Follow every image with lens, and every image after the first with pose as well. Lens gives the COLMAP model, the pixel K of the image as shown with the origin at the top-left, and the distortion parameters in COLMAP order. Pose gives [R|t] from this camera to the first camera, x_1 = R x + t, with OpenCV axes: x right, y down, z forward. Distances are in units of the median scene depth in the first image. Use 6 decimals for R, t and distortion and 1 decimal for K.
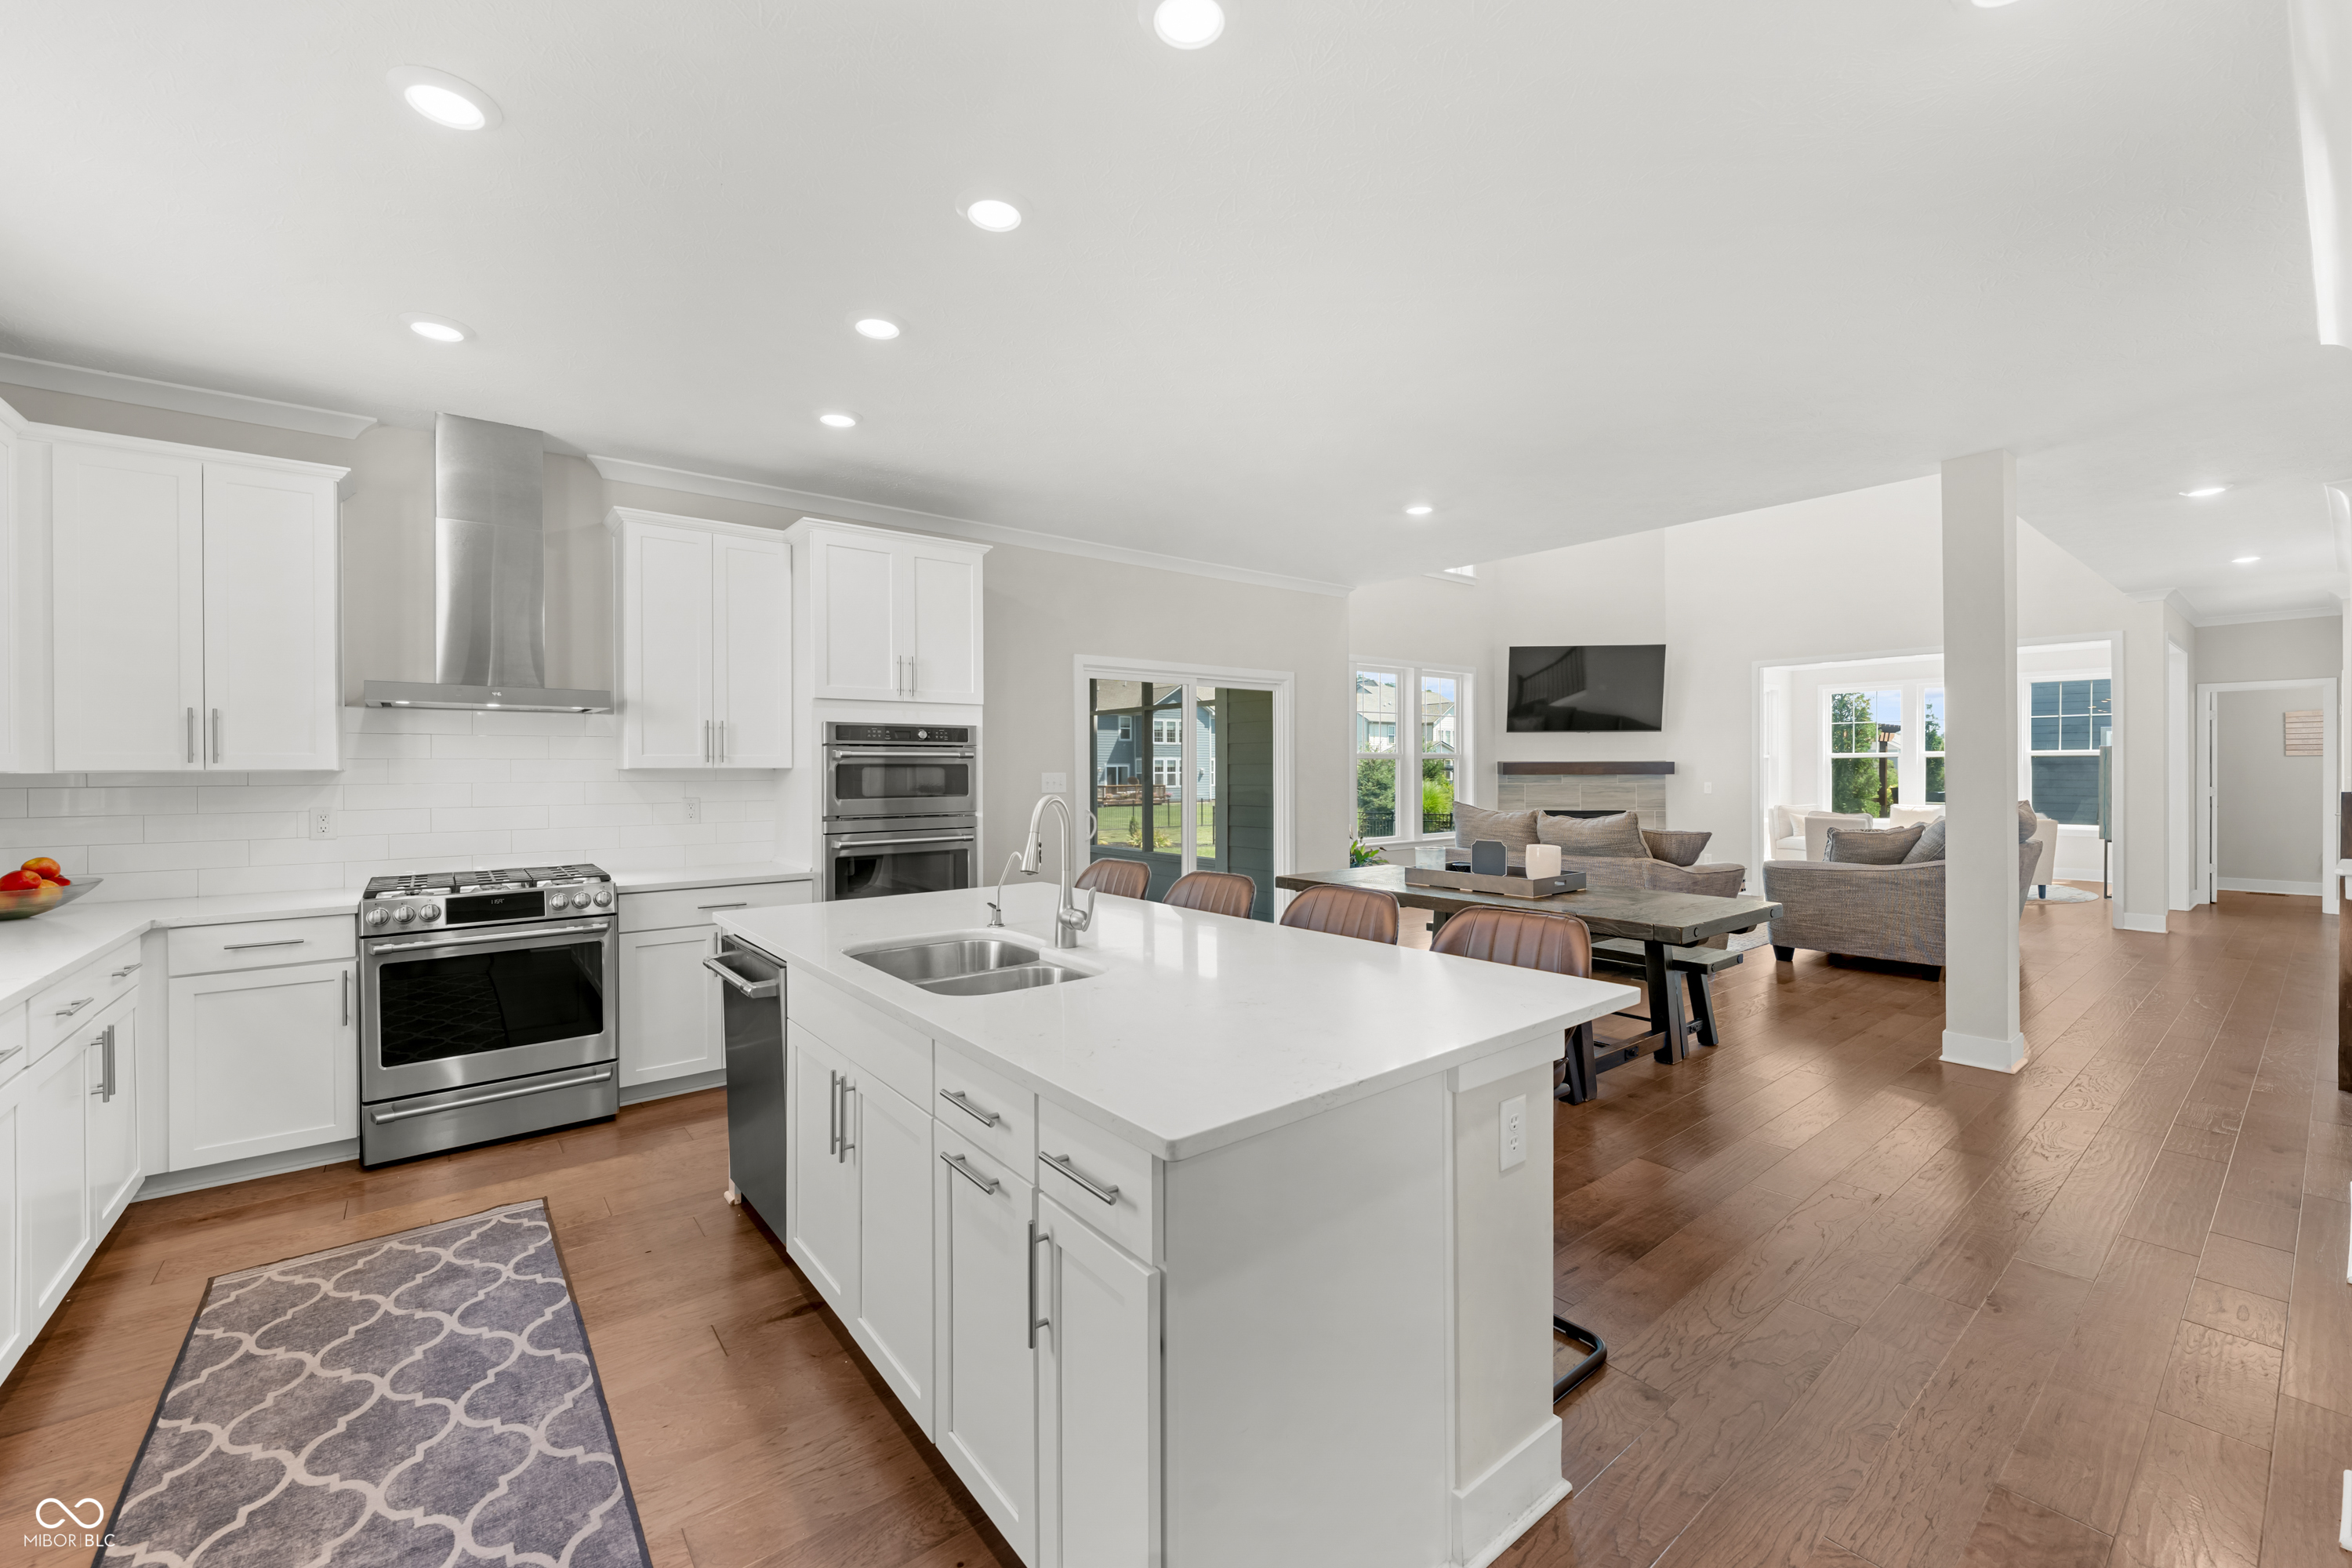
lens RADIAL K [[919.9, 0, 1176.0], [0, 919.9, 784.0], [0, 0, 1]] dist [-0.001052, -0.000188]
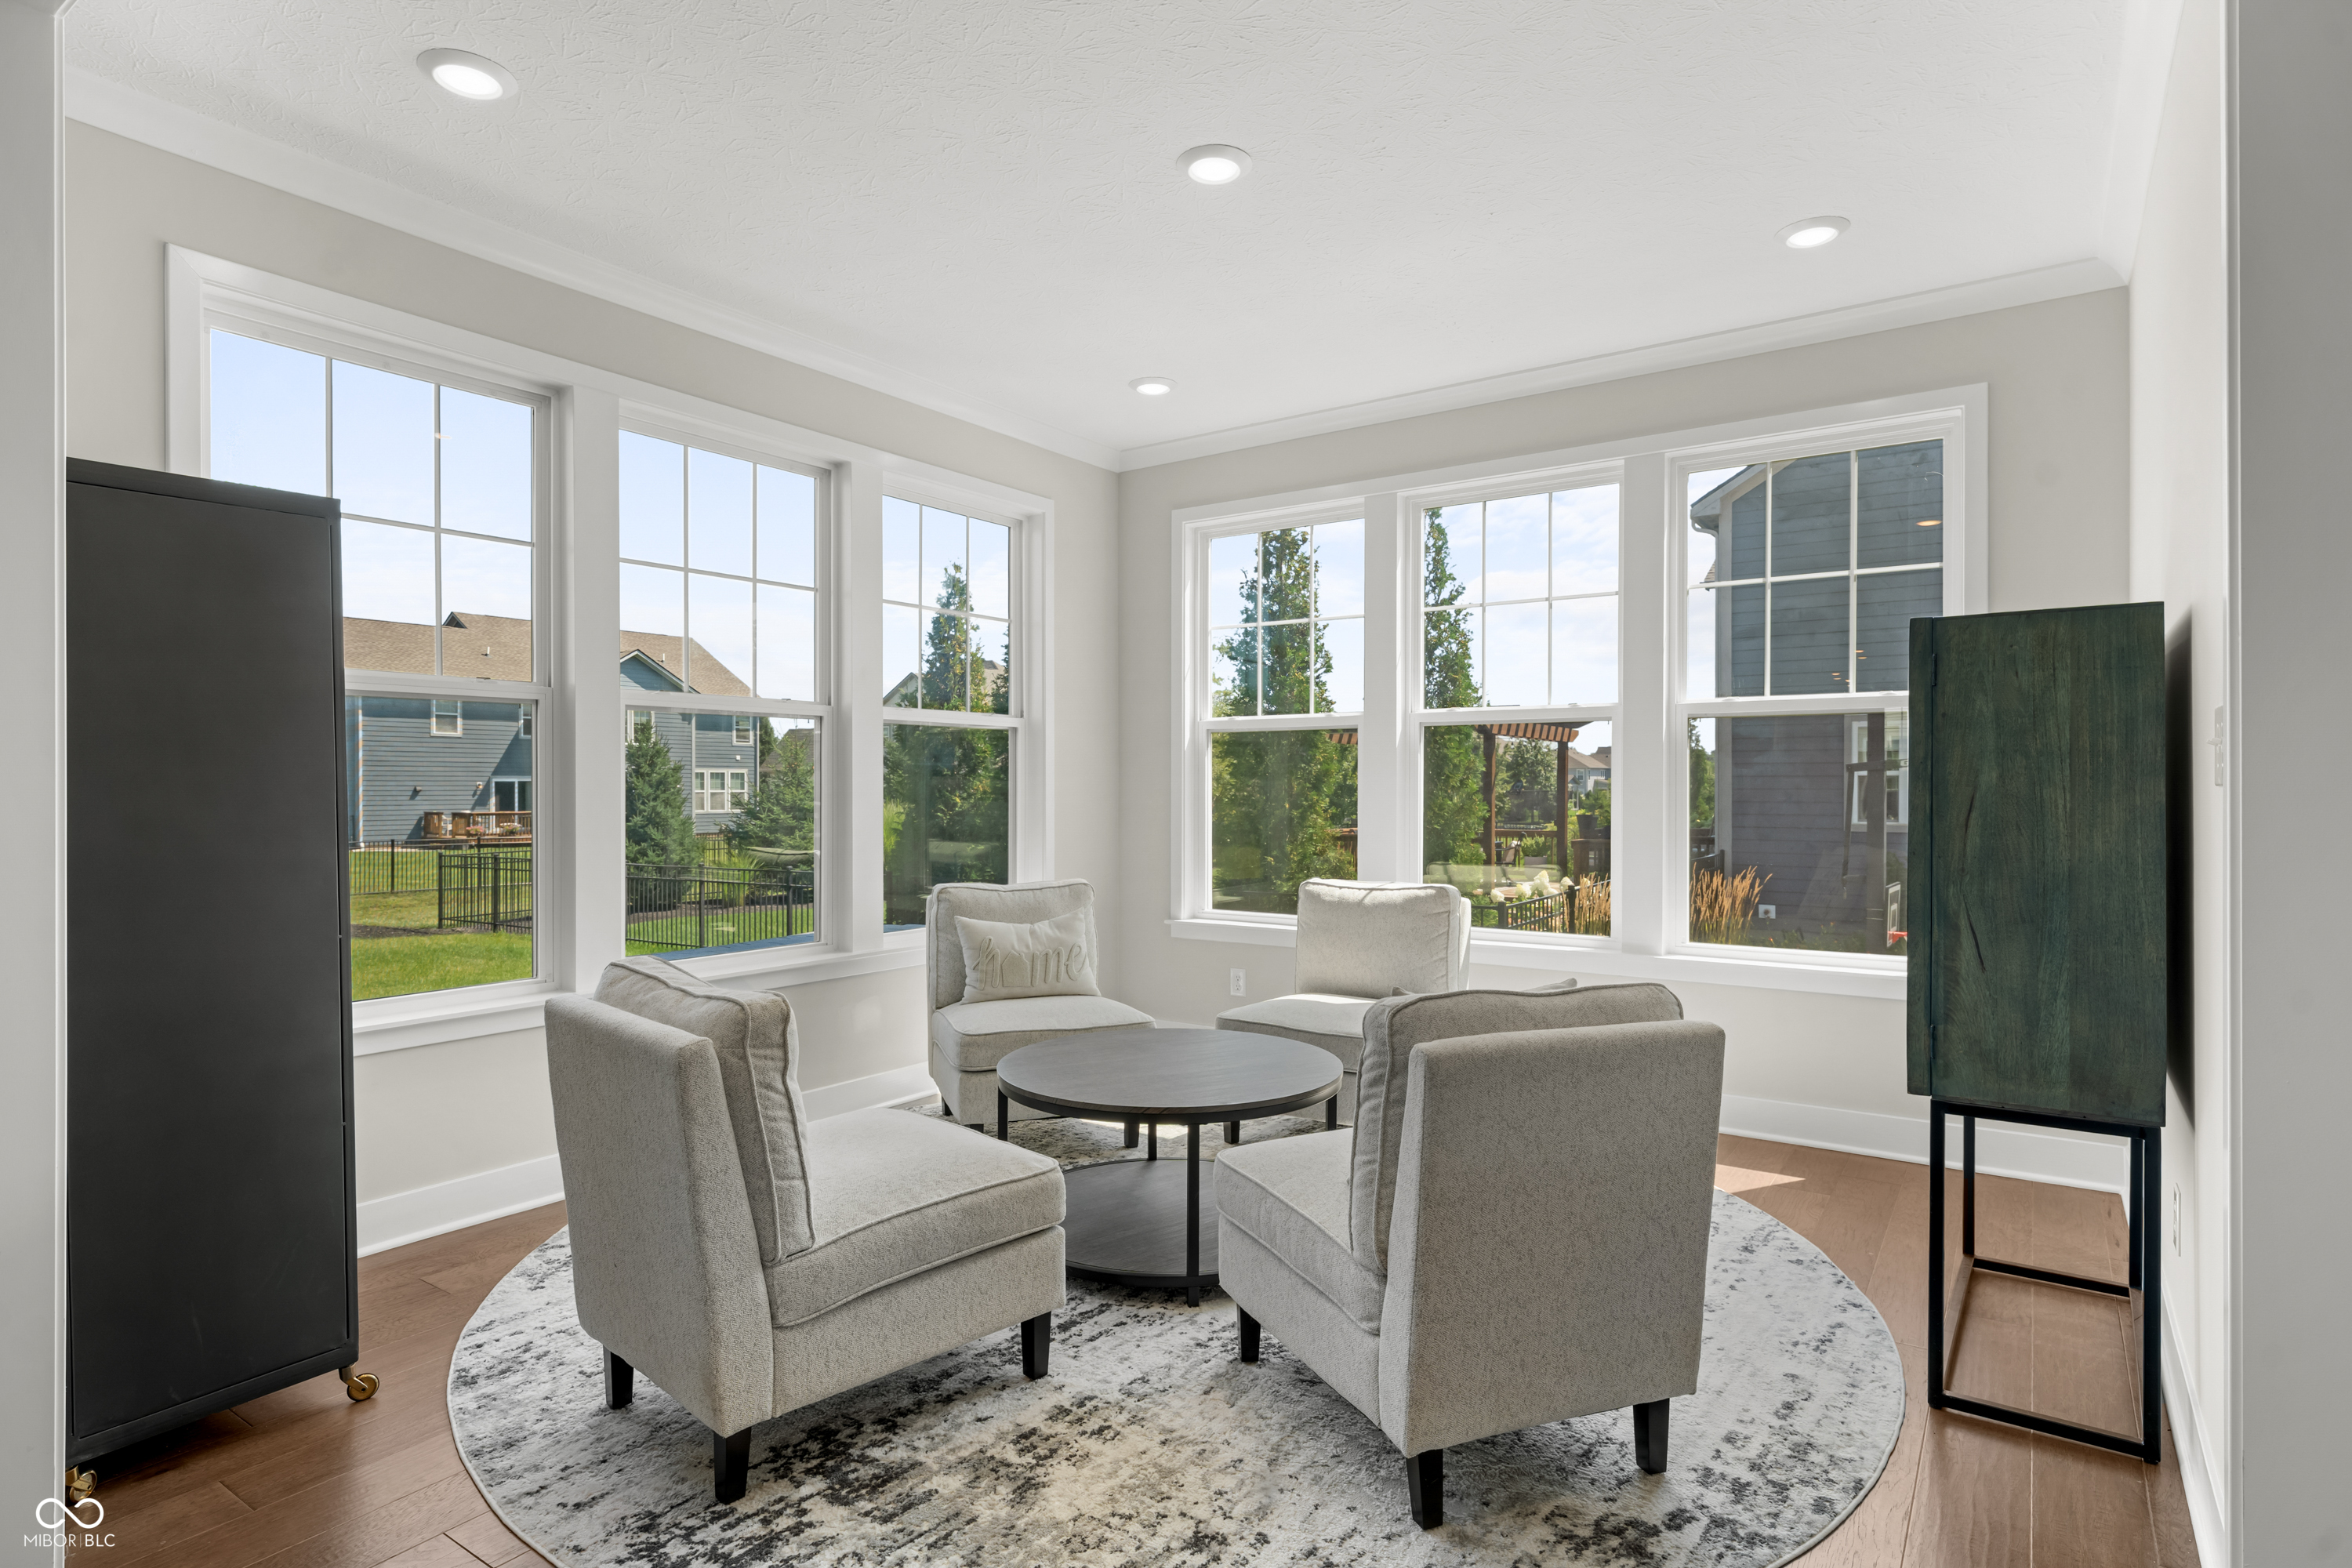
lens RADIAL K [[1218.3, 0, 1176.0], [0, 1218.3, 784.0], [0, 0, 1]] dist [0.000289, 0.000046]
pose [[0.958567, 0.001935, 0.284861, 0.658602], [0.003705, 0.999808, -0.019258, -0.001027], [-0.284844, 0.019515, 0.958375, 0.668898]]
